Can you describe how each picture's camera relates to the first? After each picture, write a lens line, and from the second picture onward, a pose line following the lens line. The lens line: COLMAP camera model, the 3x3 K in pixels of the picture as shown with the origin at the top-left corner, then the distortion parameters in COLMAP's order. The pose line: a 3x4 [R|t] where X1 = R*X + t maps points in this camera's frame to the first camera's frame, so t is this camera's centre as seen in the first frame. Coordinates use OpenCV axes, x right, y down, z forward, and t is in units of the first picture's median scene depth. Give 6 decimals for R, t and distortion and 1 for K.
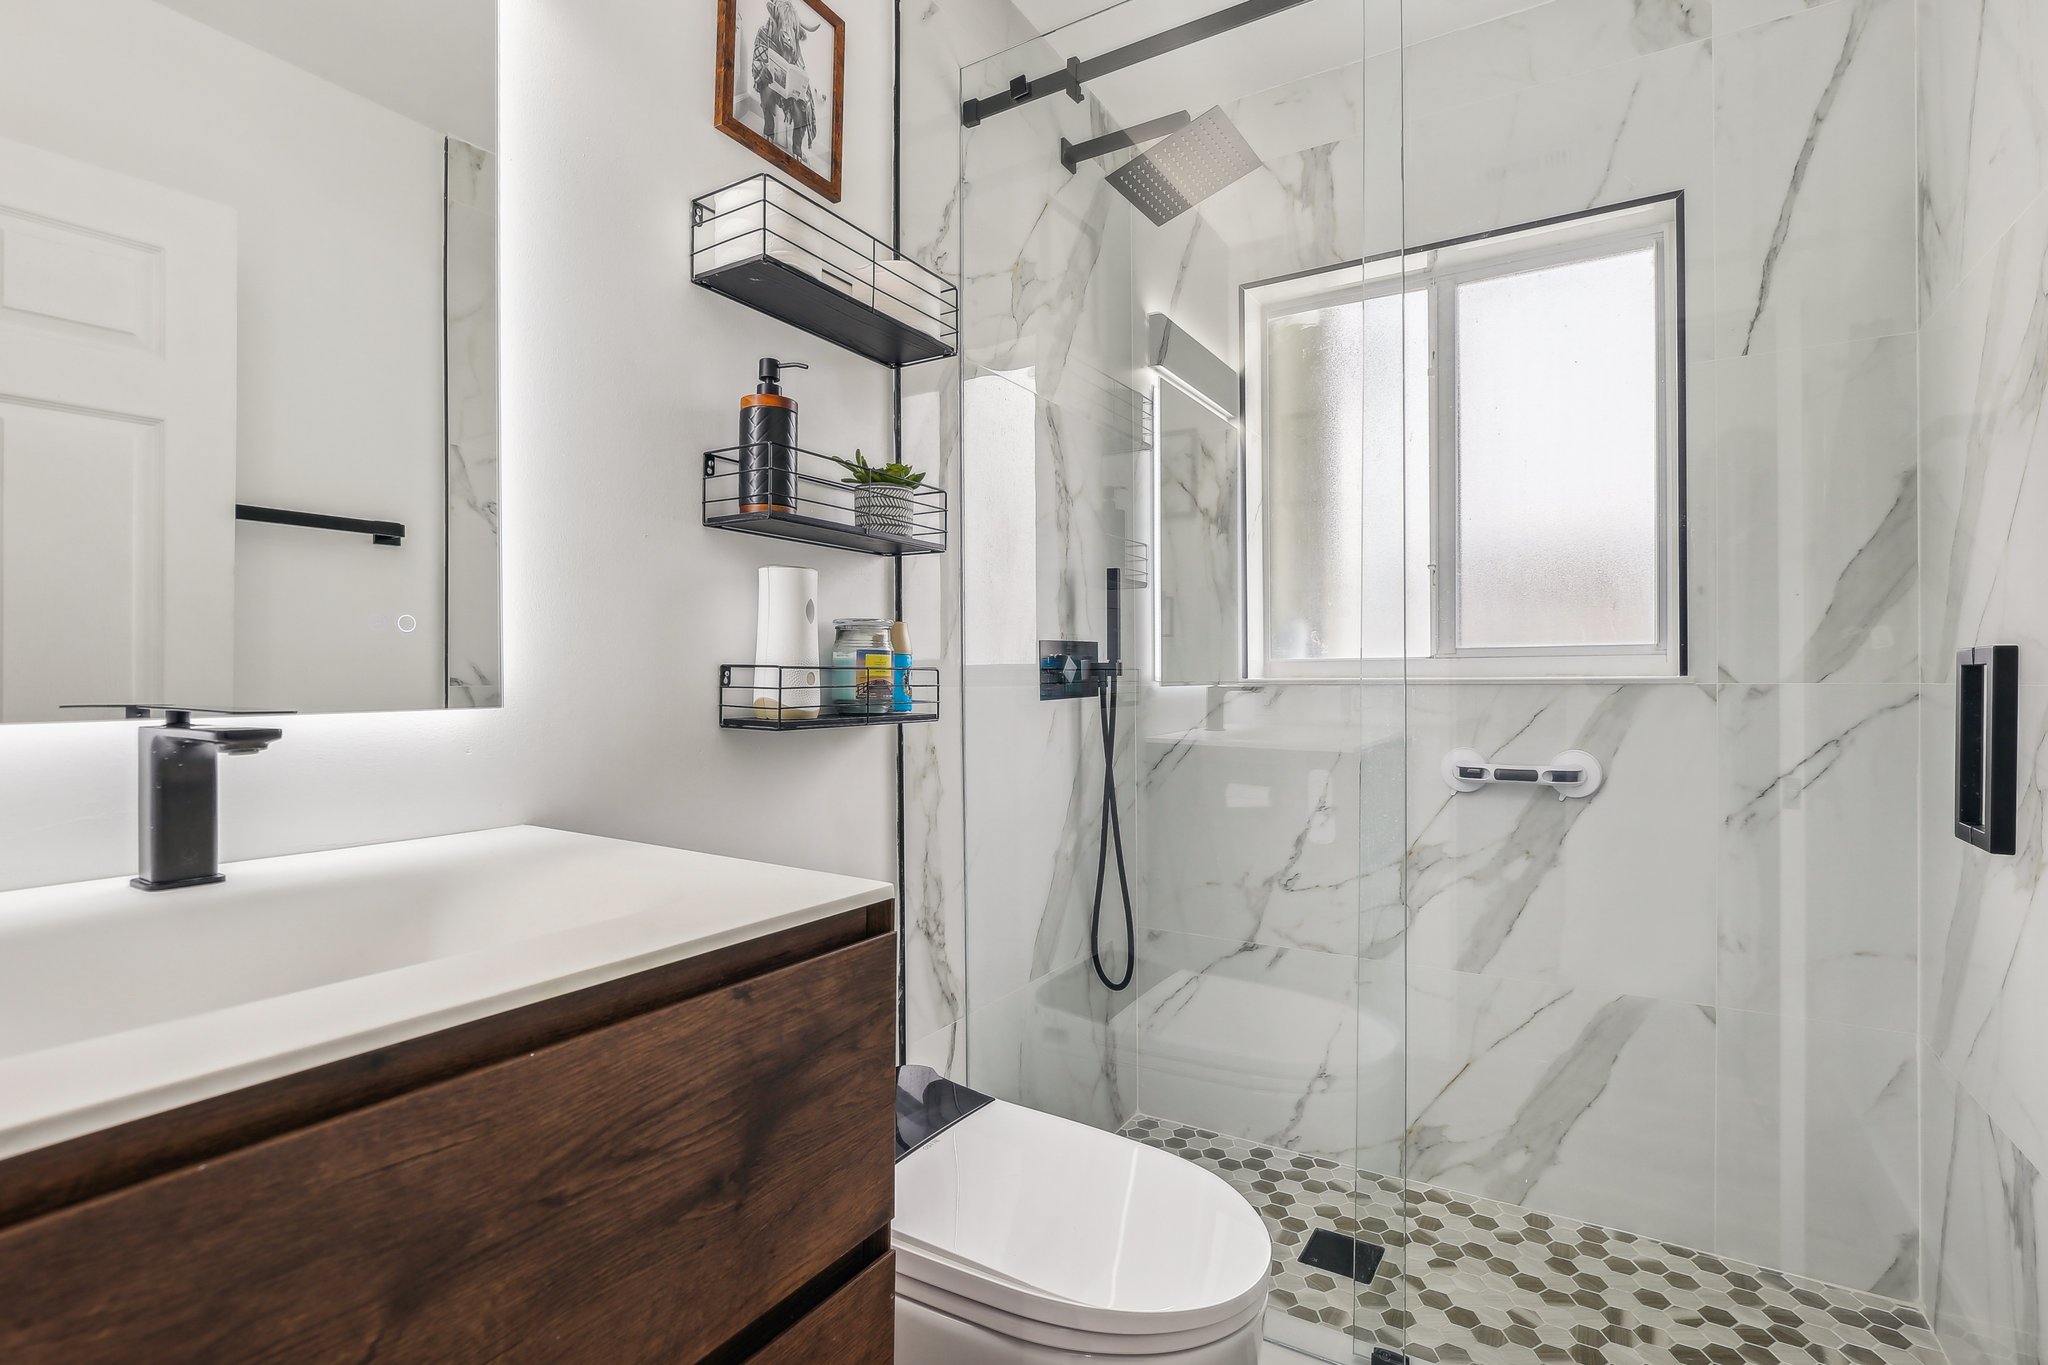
lens RADIAL K [[949.6, 0, 1040.4], [0, 949.6, 685.7], [0, 0, 1]] dist [-0.026084, 0.008205]
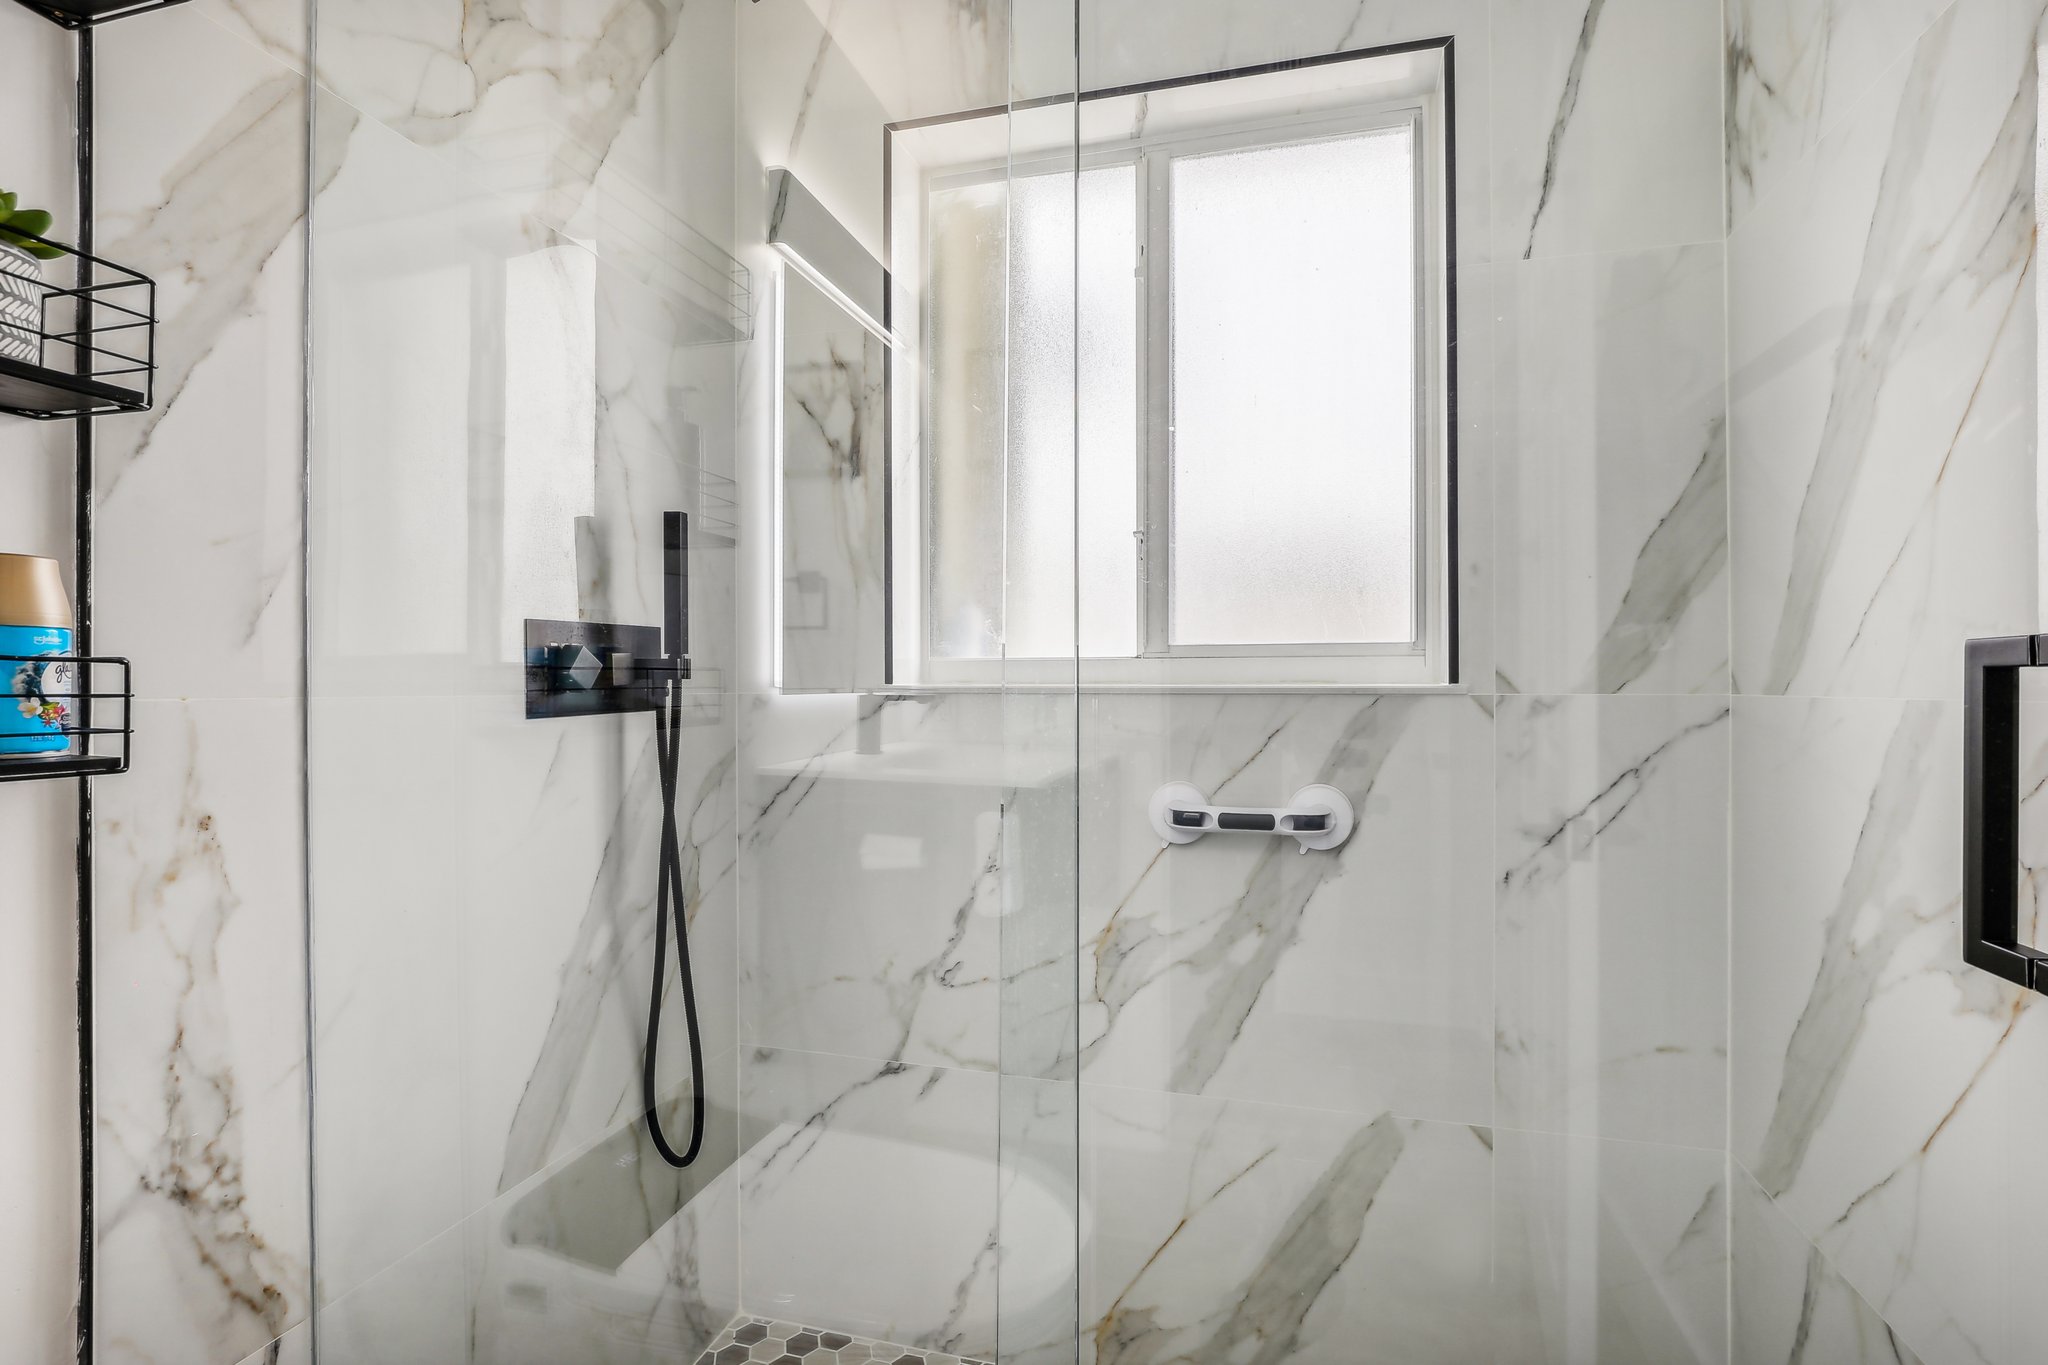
lens RADIAL K [[949.6, 0, 1040.4], [0, 949.6, 685.7], [0, 0, 1]] dist [-0.026084, 0.008205]
pose [[0.961396, 0.004861, 0.275126, 0.146649], [-0.003011, 0.999970, -0.007149, -0.002273], [-0.275152, 0.006044, 0.961382, 0.331017]]
